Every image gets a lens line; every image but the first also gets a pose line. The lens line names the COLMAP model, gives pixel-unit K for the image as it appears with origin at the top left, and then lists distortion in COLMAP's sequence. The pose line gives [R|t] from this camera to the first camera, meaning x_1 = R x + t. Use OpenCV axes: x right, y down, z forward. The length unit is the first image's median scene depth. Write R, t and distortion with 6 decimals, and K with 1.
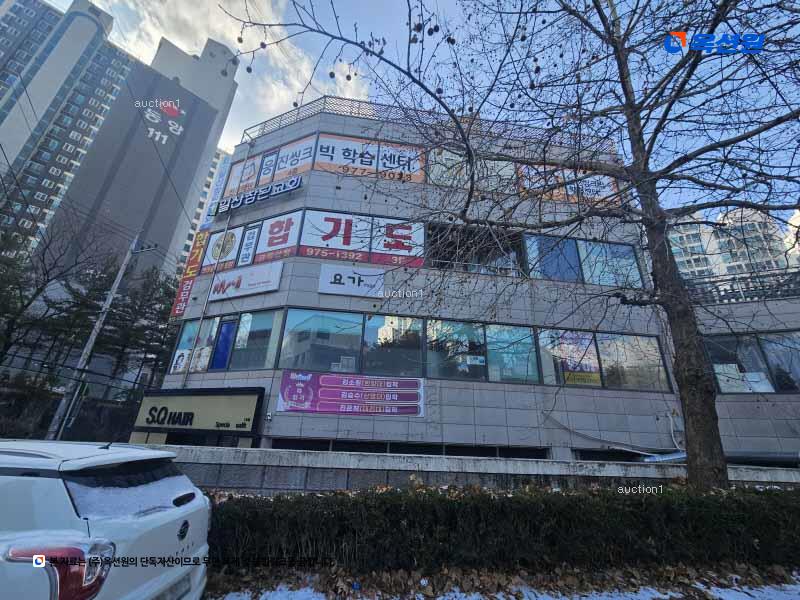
lens RADIAL K [[332.1, 0, 400.0], [0, 332.1, 300.0], [0, 0, 1]] dist [-0.001662, -0.000169]
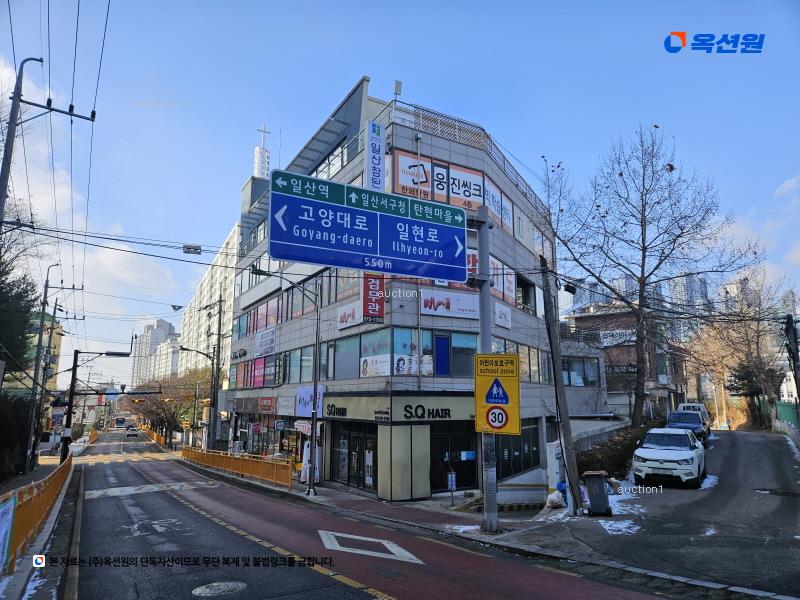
lens RADIAL K [[540.2, 0, 400.0], [0, 540.2, 300.0], [0, 0, 1]] dist [0.005838, 0.000070]
pose [[0.589511, 0.109025, 0.800369, -2.409213], [-0.296720, 0.950805, 0.089032, -0.211343], [-0.751288, -0.289971, 0.592860, -0.034789]]
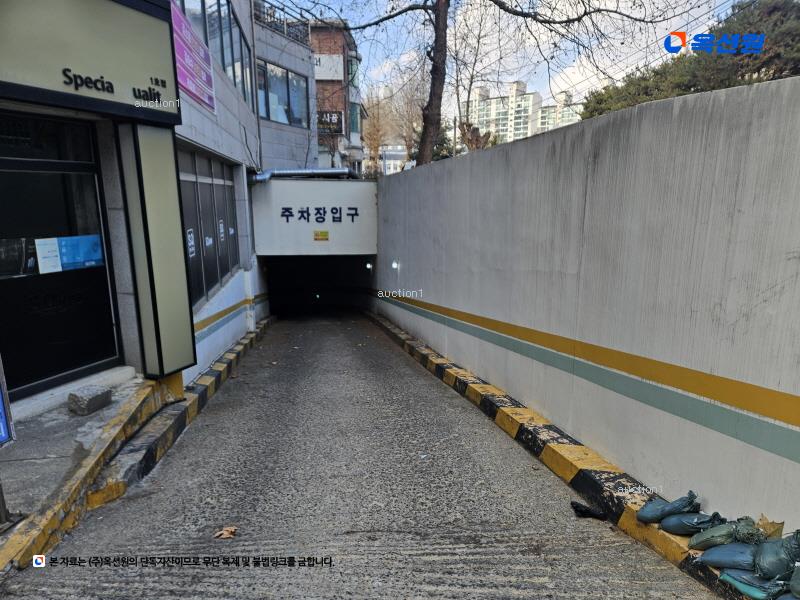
lens RADIAL K [[540.2, 0, 400.0], [0, 540.2, 300.0], [0, 0, 1]] dist [0.005838, 0.000070]
pose [[-0.049175, -0.229118, 0.972156, -0.997234], [-0.374687, 0.906480, 0.194687, 0.307613], [-0.925846, -0.354680, -0.130424, 0.612956]]
